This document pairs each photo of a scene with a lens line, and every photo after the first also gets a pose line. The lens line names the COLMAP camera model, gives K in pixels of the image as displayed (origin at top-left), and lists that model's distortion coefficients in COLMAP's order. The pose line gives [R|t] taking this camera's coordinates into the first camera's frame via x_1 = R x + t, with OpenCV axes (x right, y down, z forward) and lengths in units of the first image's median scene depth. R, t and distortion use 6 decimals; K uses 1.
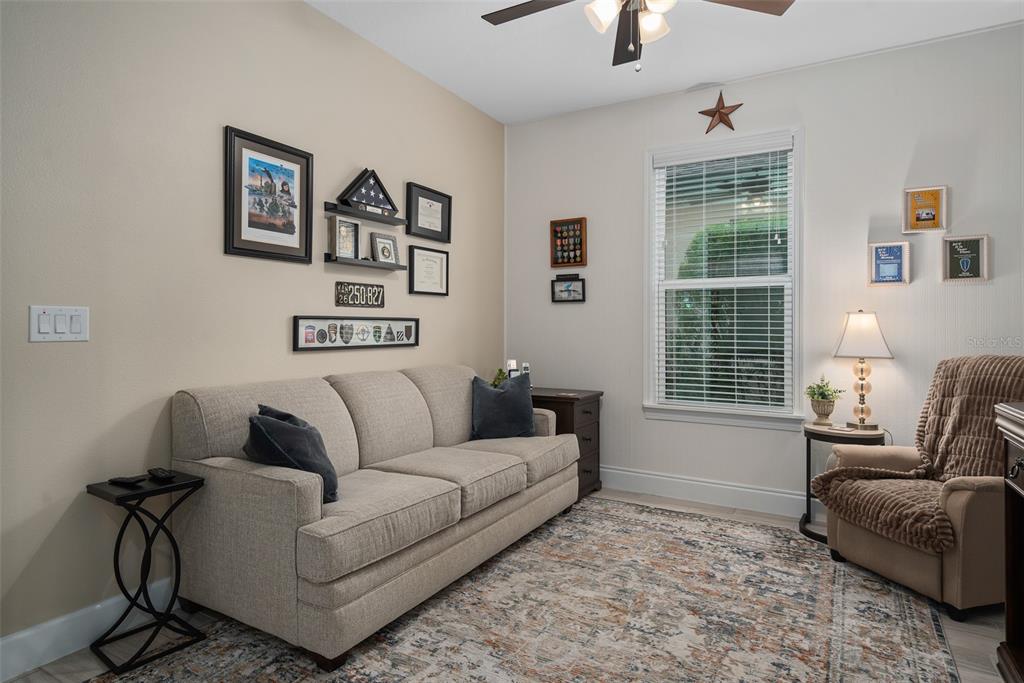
lens RADIAL K [[573.6, 0, 512.0], [0, 573.6, 334.0], [0, 0, 1]] dist [-0.000293, -0.000026]
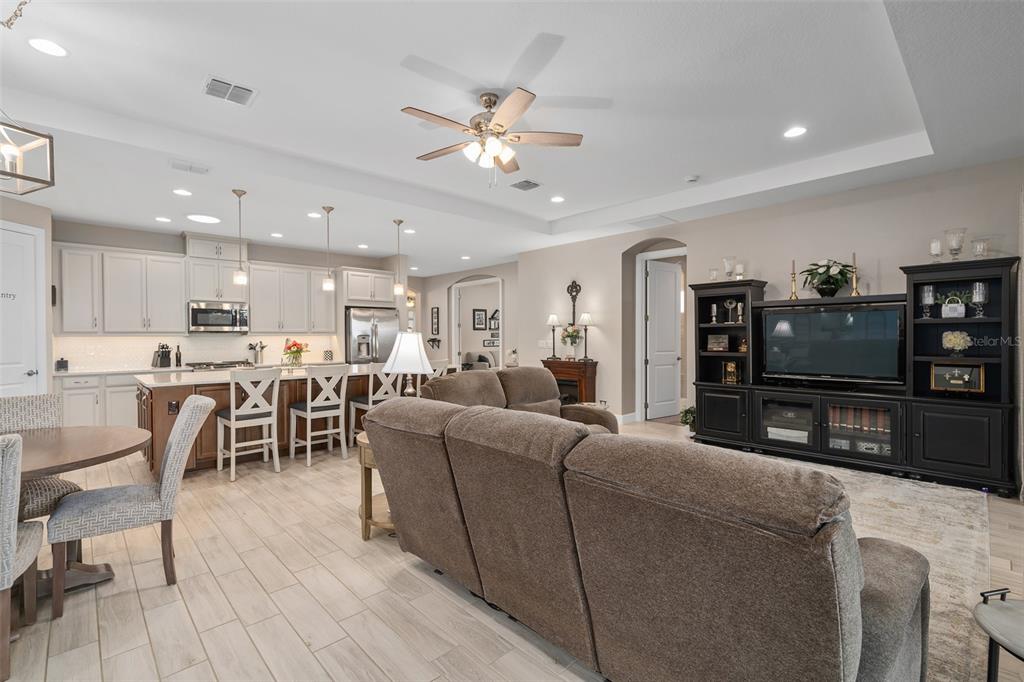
lens RADIAL K [[469.2, 0, 511.2], [0, 469.2, 341.6], [0, 0, 1]] dist [-0.001157, 0.000737]
pose [[0.962850, -0.006523, -0.269957, 1.091274], [0.006816, 0.999977, 0.000149, -0.013284], [0.269950, -0.001984, 0.962872, -3.267474]]
